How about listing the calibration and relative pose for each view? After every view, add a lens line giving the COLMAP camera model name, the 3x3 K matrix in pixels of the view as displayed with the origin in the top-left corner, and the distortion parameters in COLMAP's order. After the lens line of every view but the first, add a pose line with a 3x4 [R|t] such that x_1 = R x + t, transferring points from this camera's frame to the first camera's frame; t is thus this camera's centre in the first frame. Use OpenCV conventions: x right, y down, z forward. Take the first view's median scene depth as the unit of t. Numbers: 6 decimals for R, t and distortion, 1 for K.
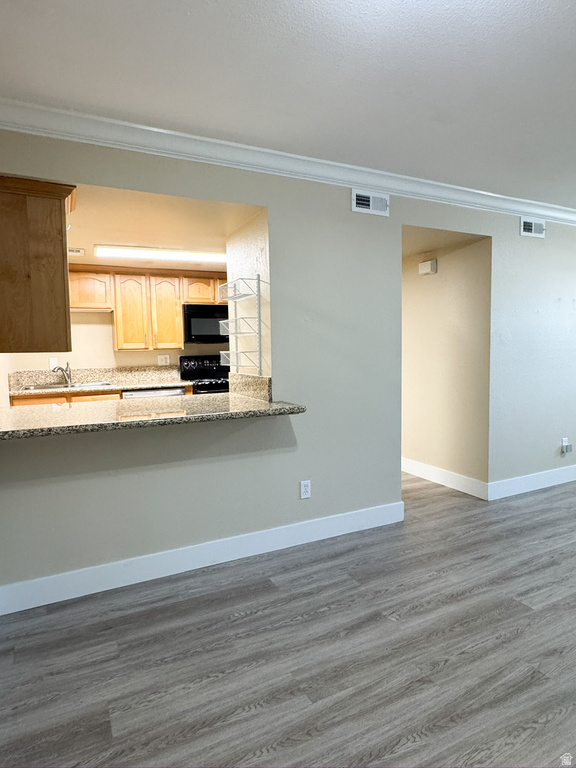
lens RADIAL K [[473.0, 0, 288.0], [0, 473.0, 384.0], [0, 0, 1]] dist [-0.005624, 0.000258]
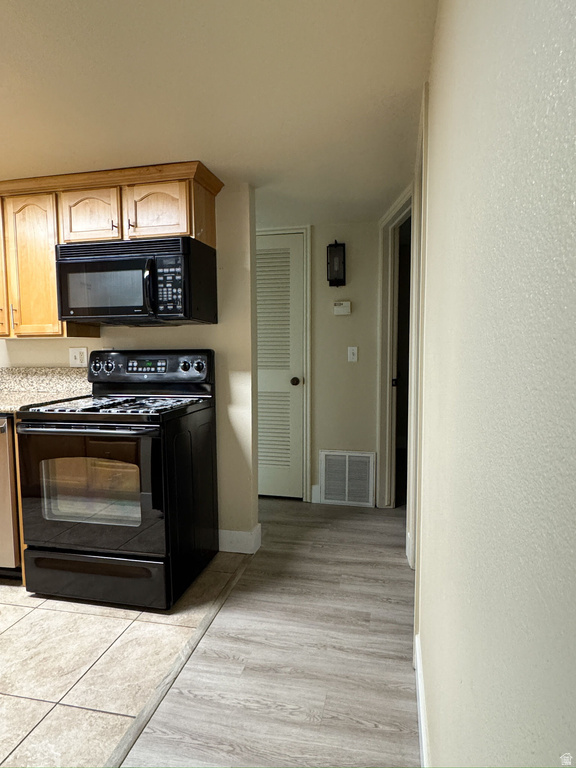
lens RADIAL K [[473.0, 0, 288.0], [0, 473.0, 384.0], [0, 0, 1]] dist [-0.005624, 0.000258]
pose [[0.768303, 0.071423, -0.636089, 0.279827], [-0.056979, 0.997441, 0.043174, -0.058622], [0.637546, 0.003073, 0.770406, 0.759858]]
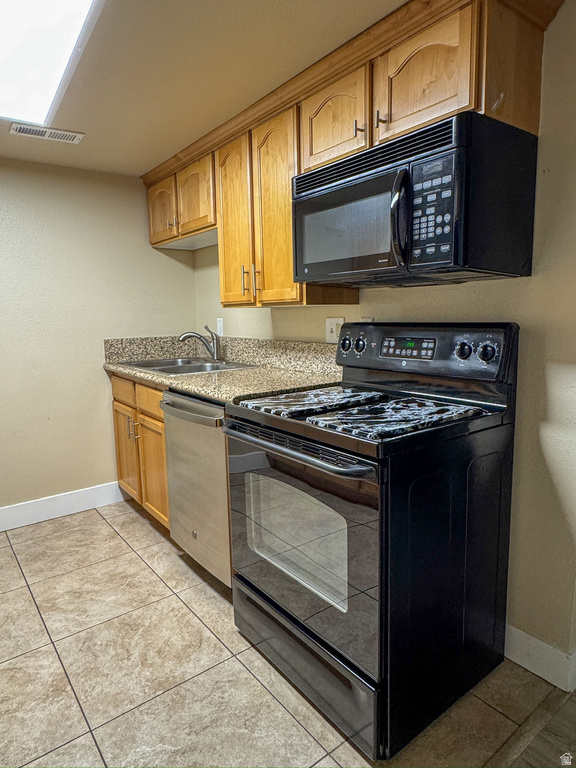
lens RADIAL K [[478.8, 0, 288.0], [0, 478.8, 384.0], [0, 0, 1]] dist [-0.006985, -0.001309]
pose [[0.175082, 0.169846, -0.969793, 0.152388], [-0.051266, 0.985244, 0.163297, -0.072636], [0.983218, 0.021127, 0.181206, 0.913698]]
